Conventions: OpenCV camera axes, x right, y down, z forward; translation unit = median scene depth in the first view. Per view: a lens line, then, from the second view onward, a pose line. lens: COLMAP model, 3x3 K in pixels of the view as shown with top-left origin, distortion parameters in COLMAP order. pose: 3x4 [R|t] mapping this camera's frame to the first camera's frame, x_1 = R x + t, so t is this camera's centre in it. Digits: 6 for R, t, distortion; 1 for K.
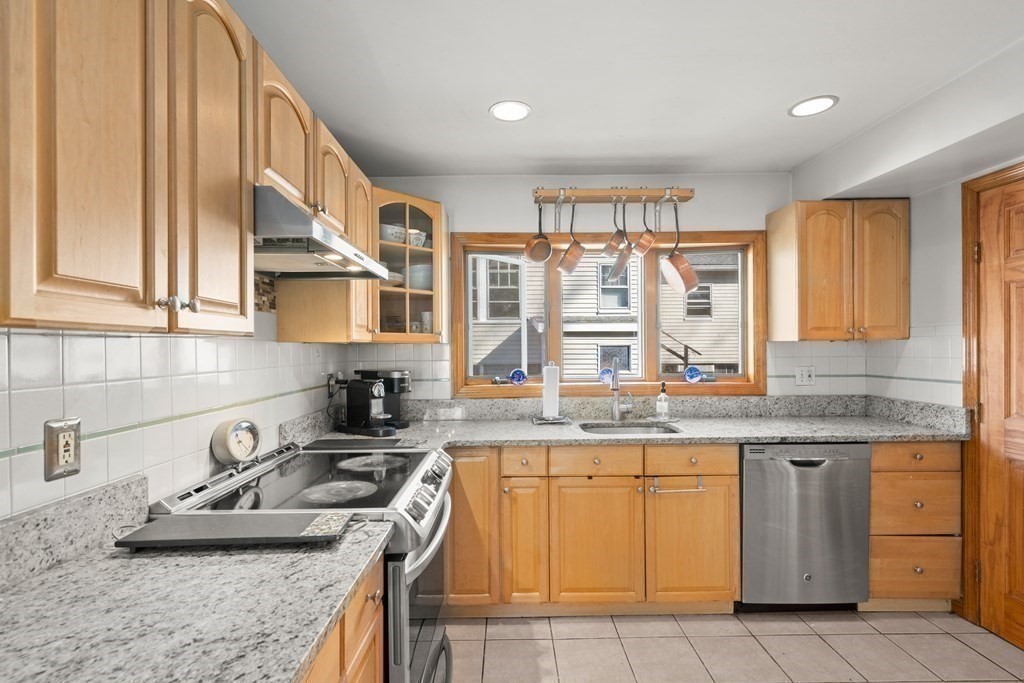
lens RADIAL K [[476.3, 0, 512.0], [0, 476.3, 341.5], [0, 0, 1]] dist [-0.000570, 0.000294]
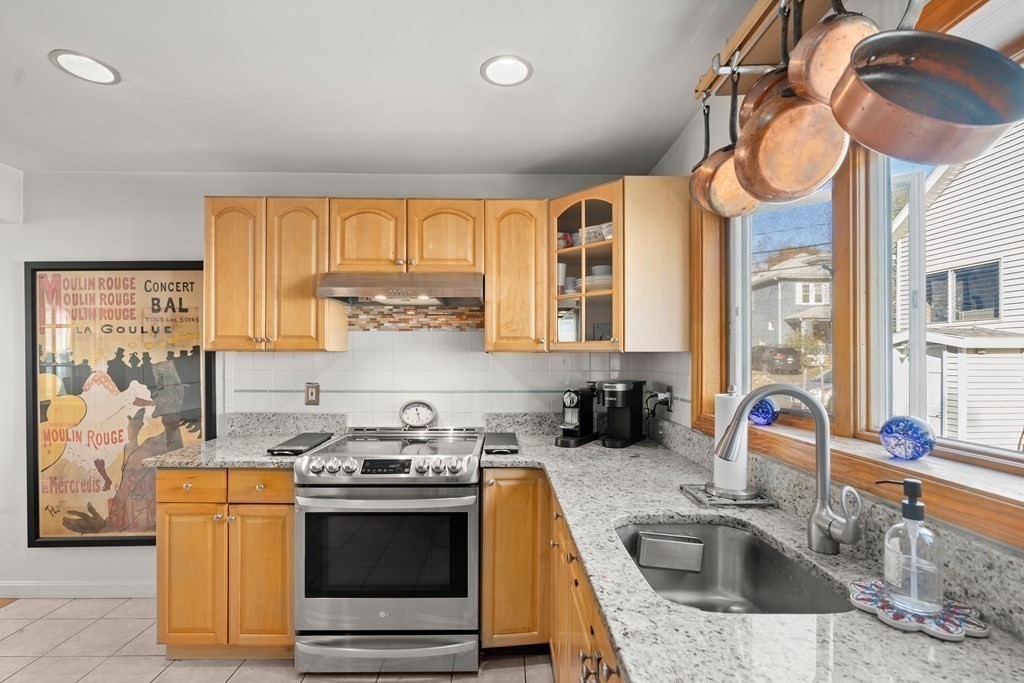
lens RADIAL K [[478.7, 0, 511.7], [0, 478.7, 350.2], [0, 0, 1]] dist [-0.007776, 0.001228]
pose [[0.010773, -0.003890, -0.999934, 1.407524], [0.010105, 0.999942, -0.003781, 0.003634], [0.999891, -0.010063, 0.010811, 1.716717]]
